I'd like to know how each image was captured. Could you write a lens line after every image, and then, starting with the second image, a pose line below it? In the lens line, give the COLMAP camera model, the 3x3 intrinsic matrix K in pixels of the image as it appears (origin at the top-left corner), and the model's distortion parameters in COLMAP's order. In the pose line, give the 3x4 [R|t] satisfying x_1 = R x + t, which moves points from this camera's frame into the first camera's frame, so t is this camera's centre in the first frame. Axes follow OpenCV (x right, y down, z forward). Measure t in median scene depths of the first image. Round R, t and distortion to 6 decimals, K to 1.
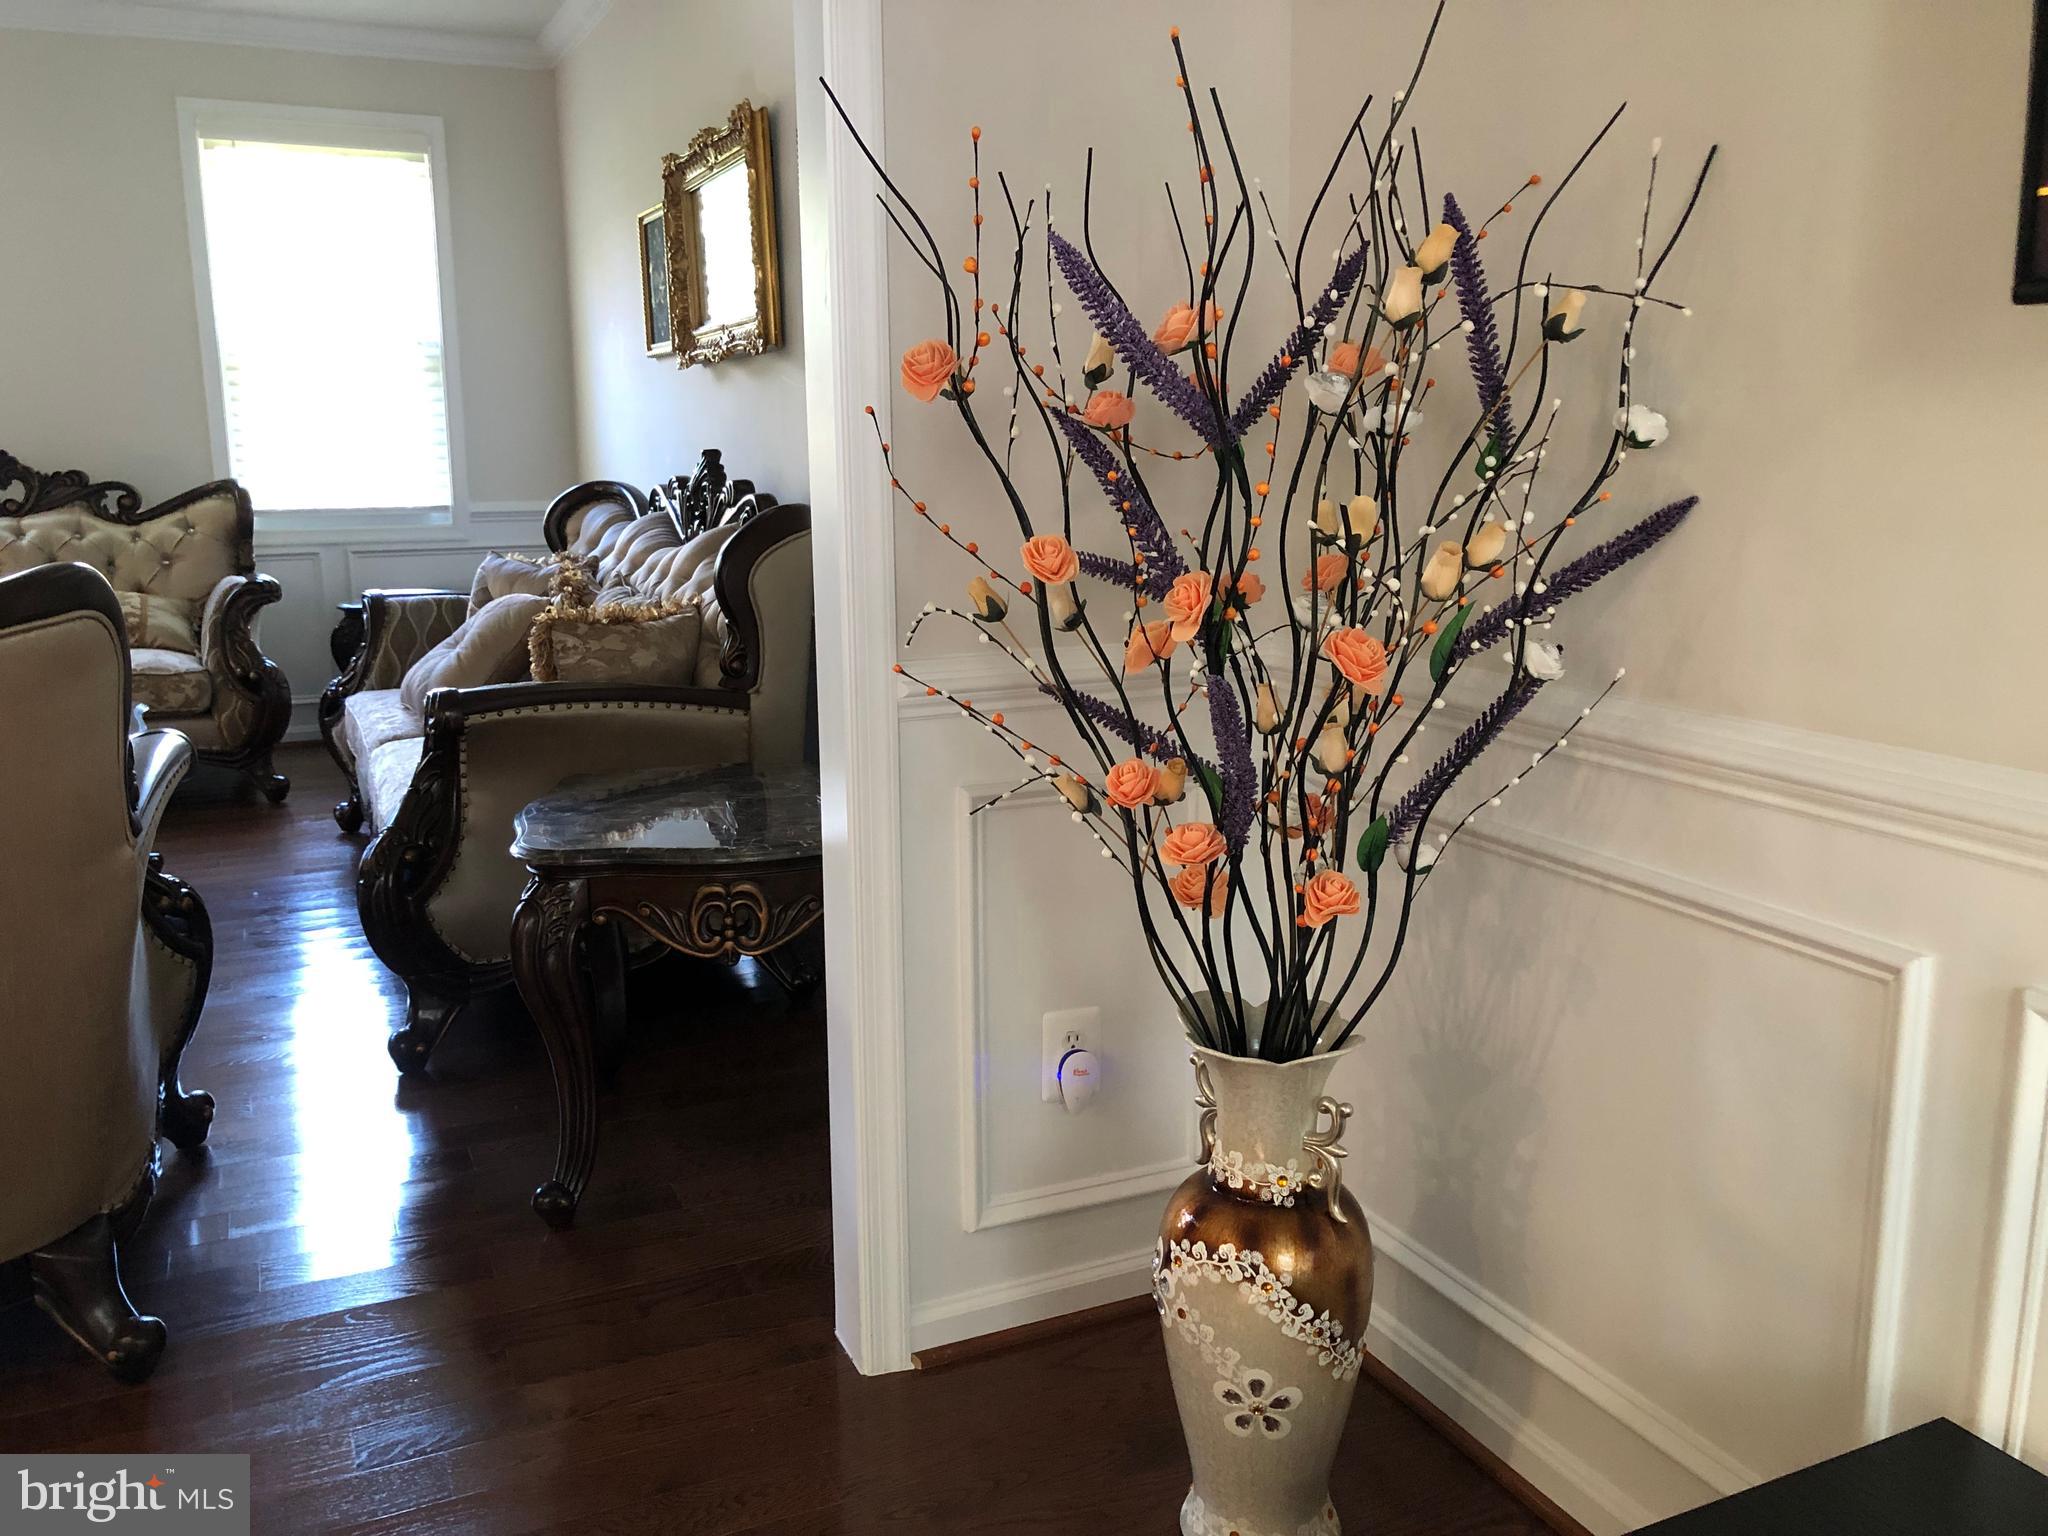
lens RADIAL K [[1661.2, 0, 1028.5], [0, 1661.2, 779.0], [0, 0, 1]] dist [0.023043, -0.031229]
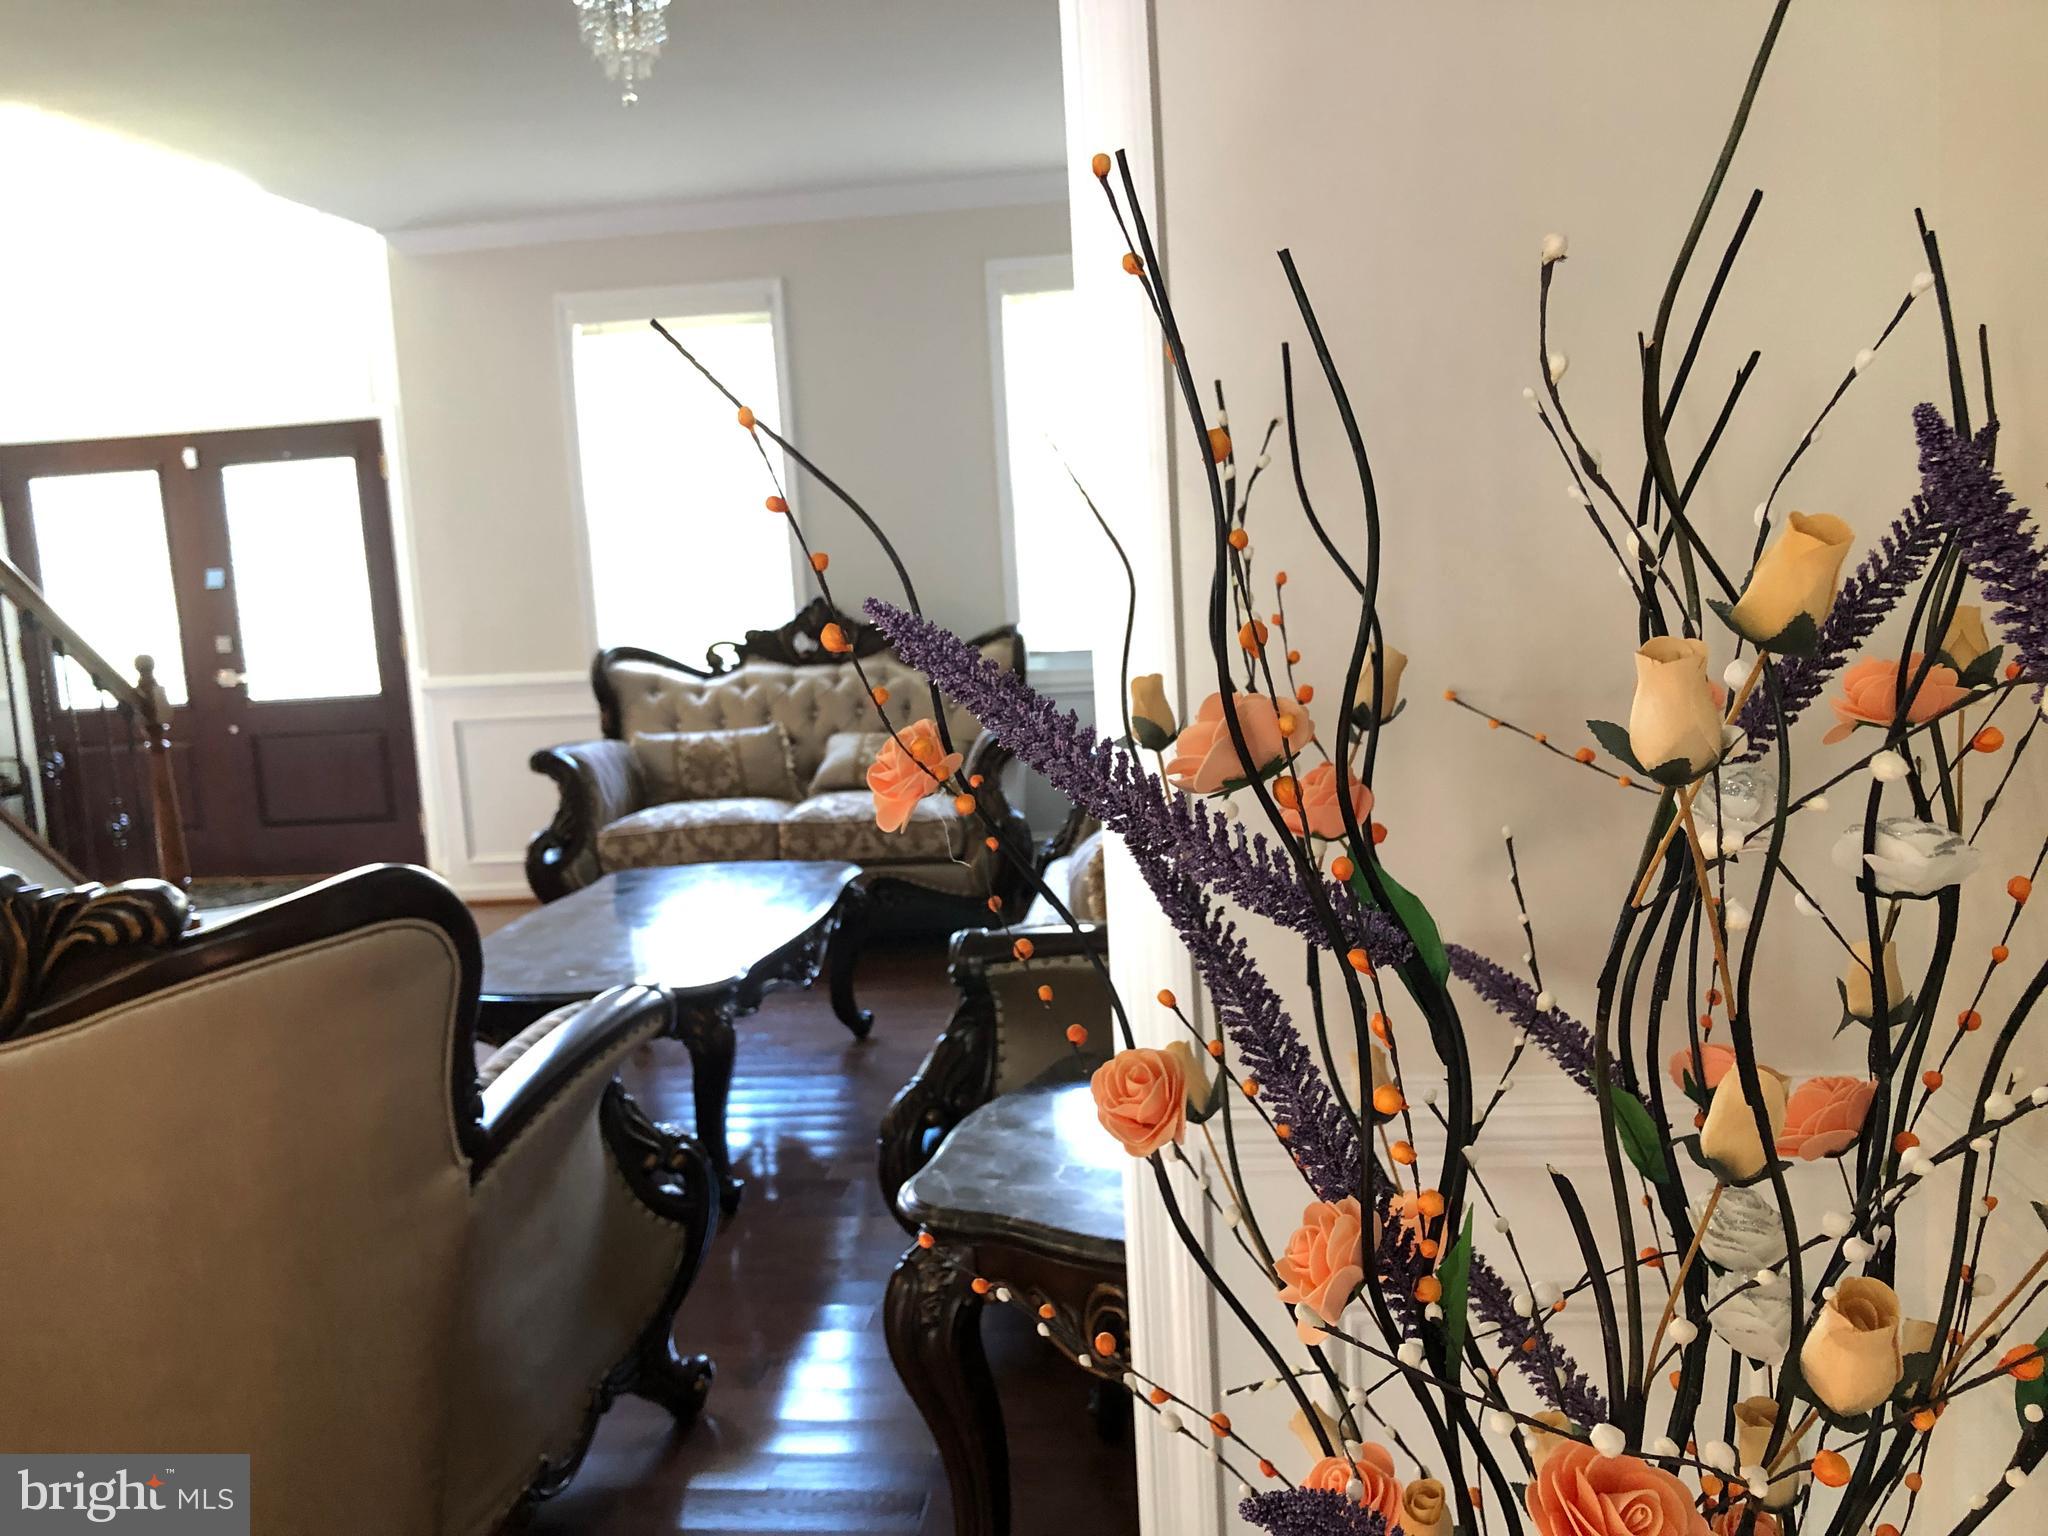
lens RADIAL K [[1661.2, 0, 1014.4], [0, 1661.2, 752.0], [0, 0, 1]] dist [0.023043, -0.031229]
pose [[0.841938, 0.019902, -0.539207, 0.131285], [-0.047995, 0.998121, -0.038102, -0.111262], [0.537435, 0.057959, 0.841311, 0.265751]]
